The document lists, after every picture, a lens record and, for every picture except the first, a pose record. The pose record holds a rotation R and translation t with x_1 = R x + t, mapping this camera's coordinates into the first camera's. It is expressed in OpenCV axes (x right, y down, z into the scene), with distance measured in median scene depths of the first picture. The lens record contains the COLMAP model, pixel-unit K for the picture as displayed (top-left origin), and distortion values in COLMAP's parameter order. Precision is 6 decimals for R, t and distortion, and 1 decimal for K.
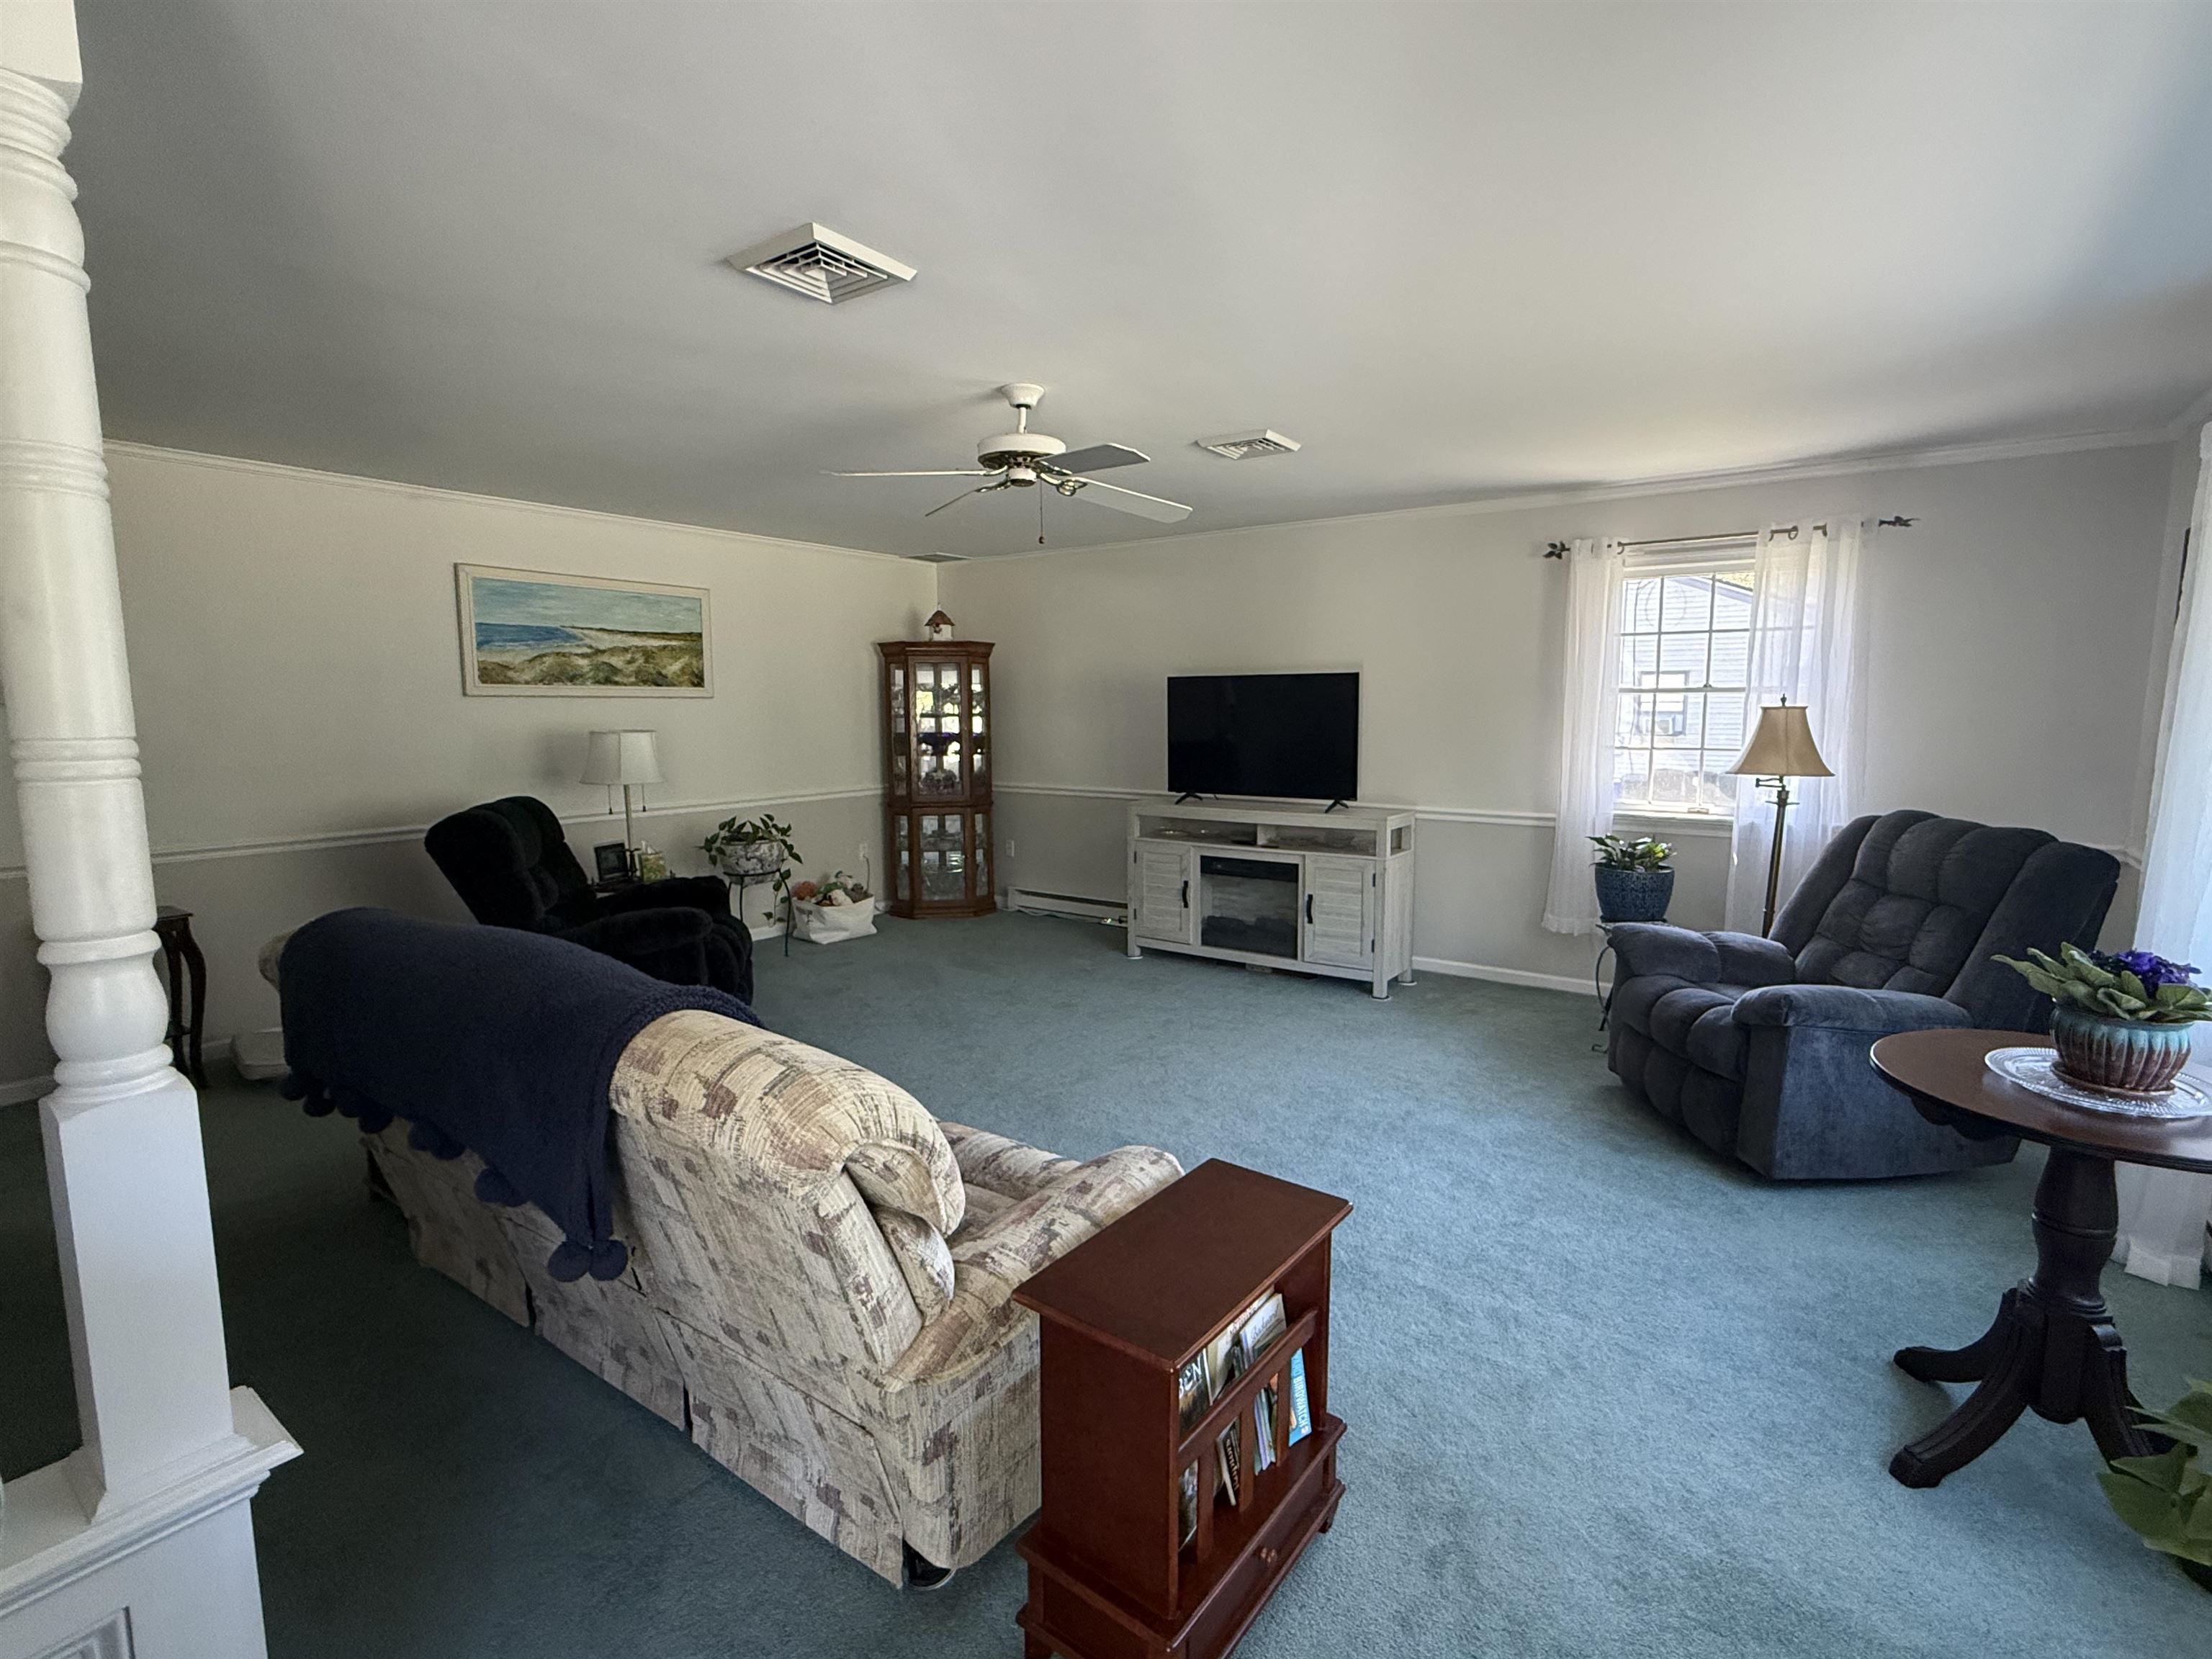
lens RADIAL K [[1044.5, 0, 1109.1], [0, 1044.5, 829.4], [0, 0, 1]] dist [0.000301, 0.000001]
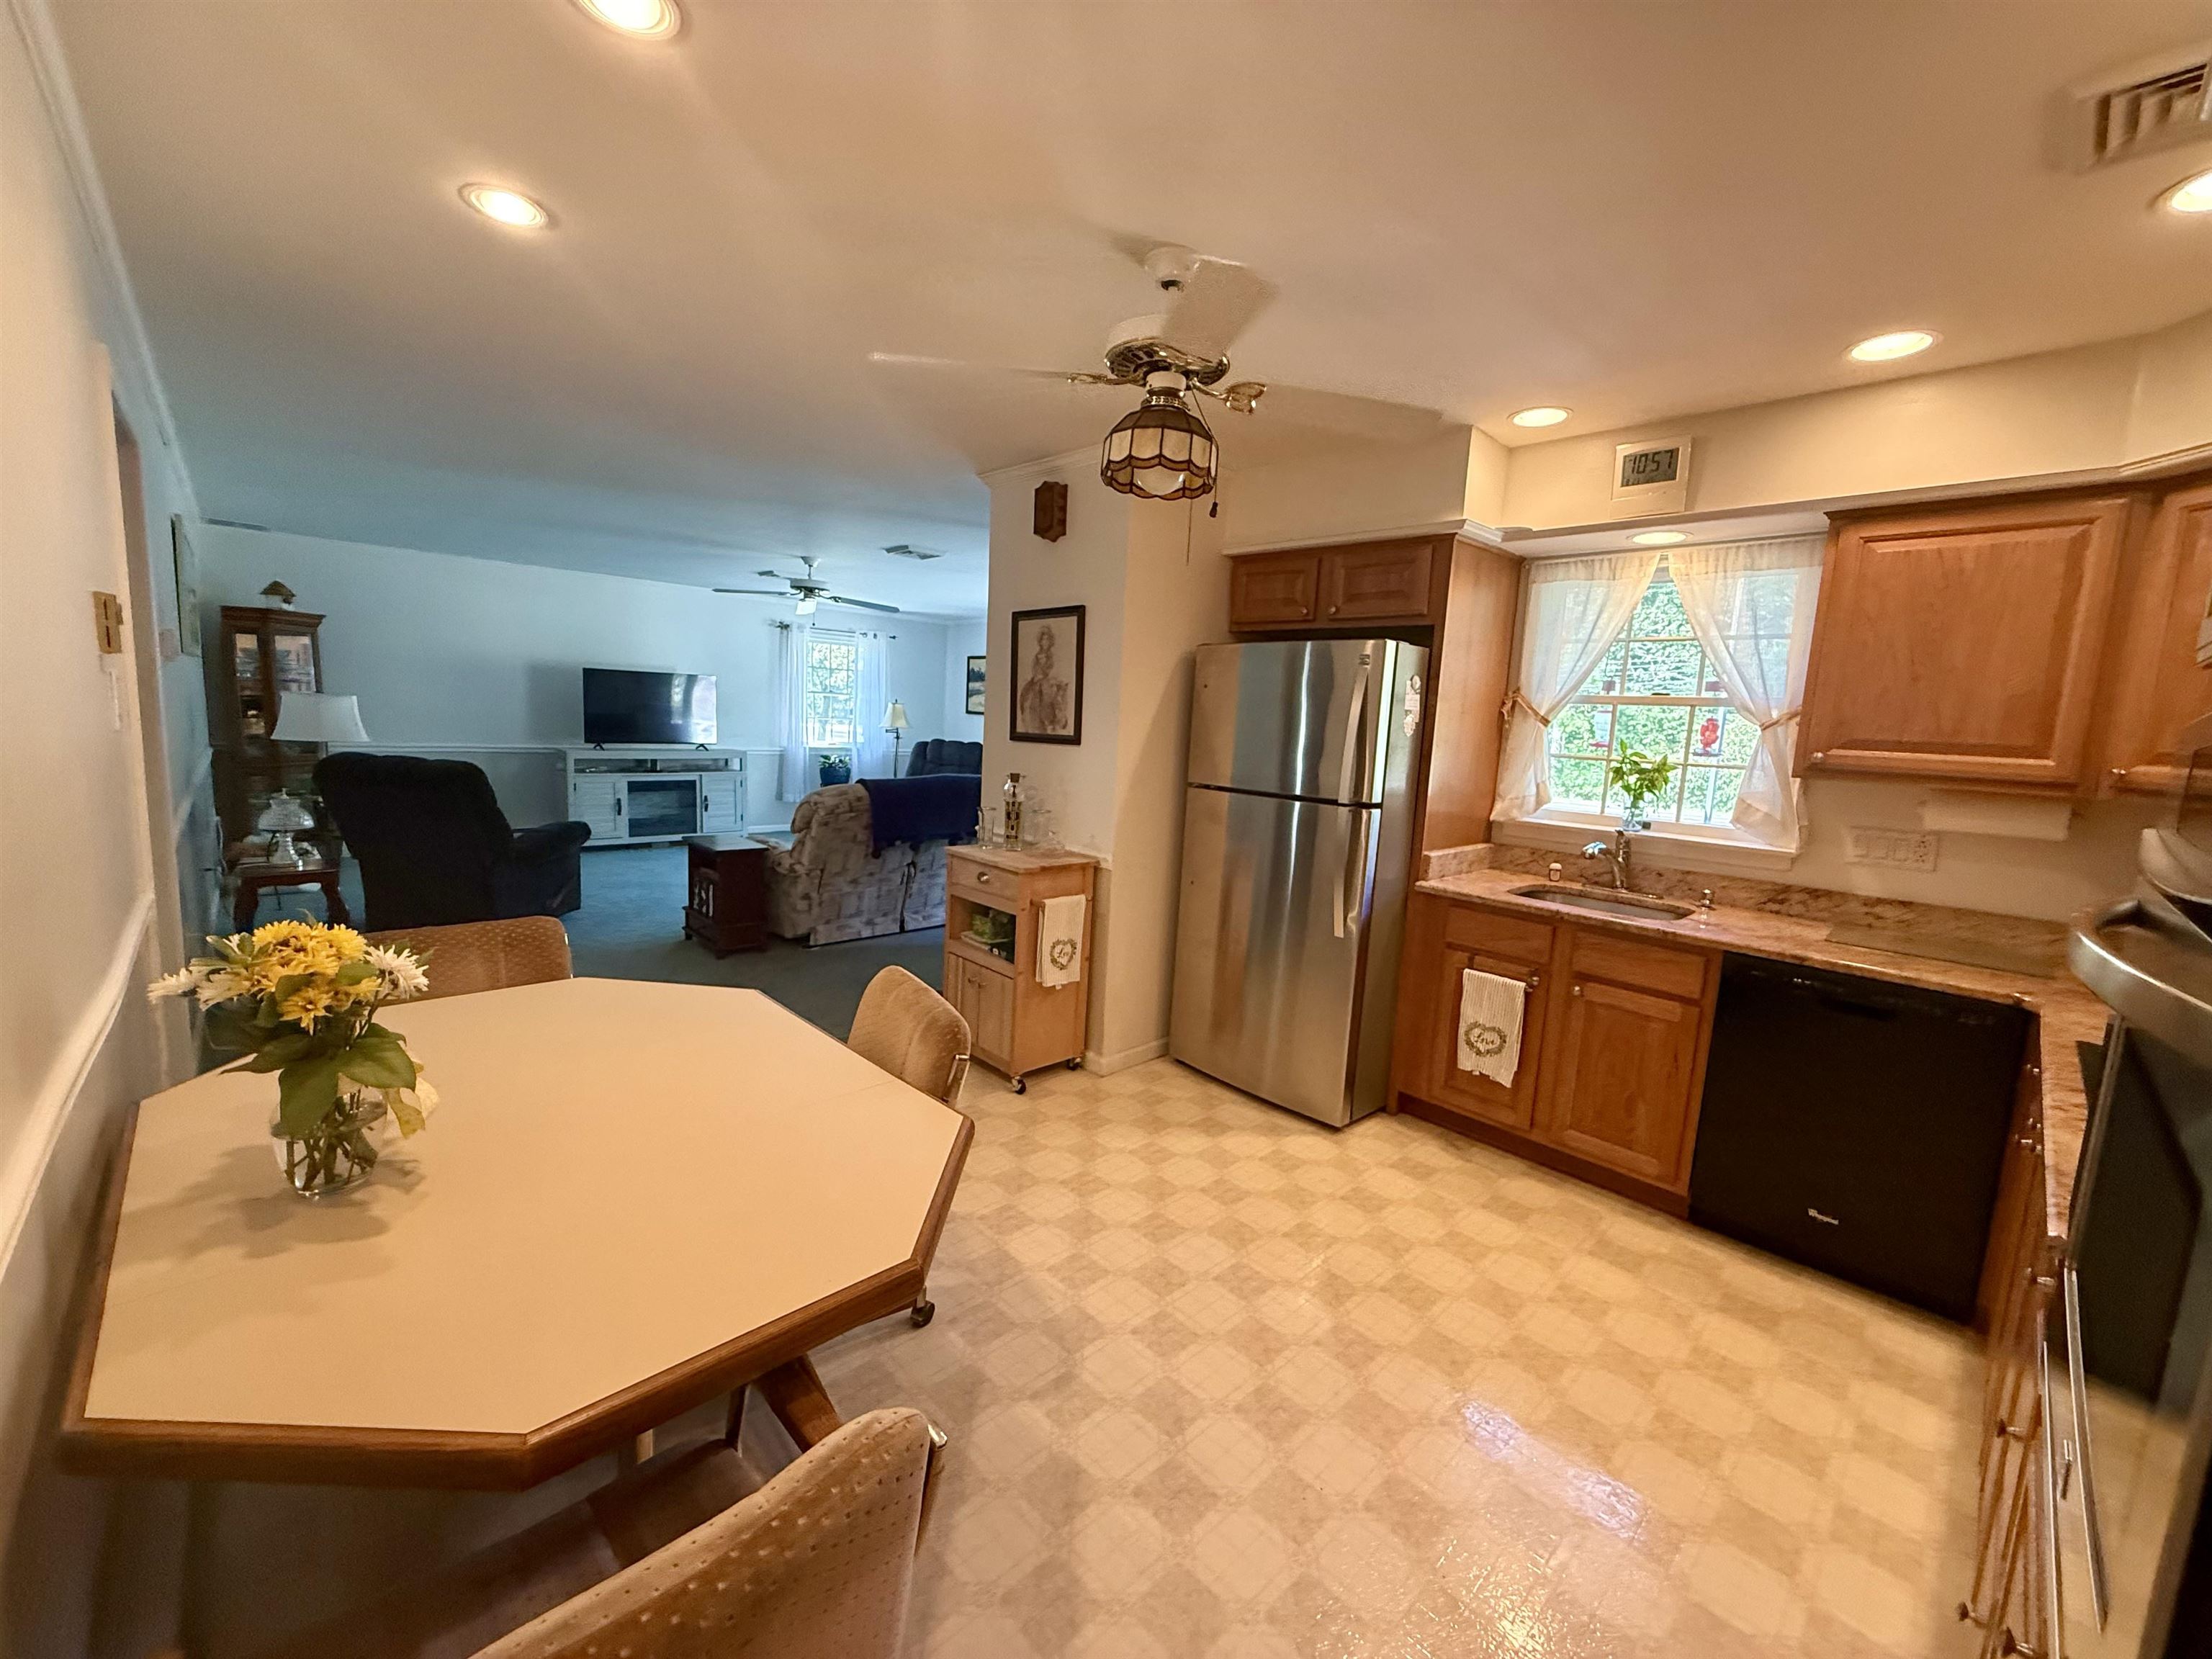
lens RADIAL K [[887.4, 0, 1100.7], [0, 887.4, 834.1], [0, 0, 1]] dist [0.003579, 0.000035]
pose [[0.180442, -0.120720, 0.976149, -1.170956], [0.065557, 0.991709, 0.110526, 0.001957], [-0.981399, 0.044050, 0.186860, 0.022381]]
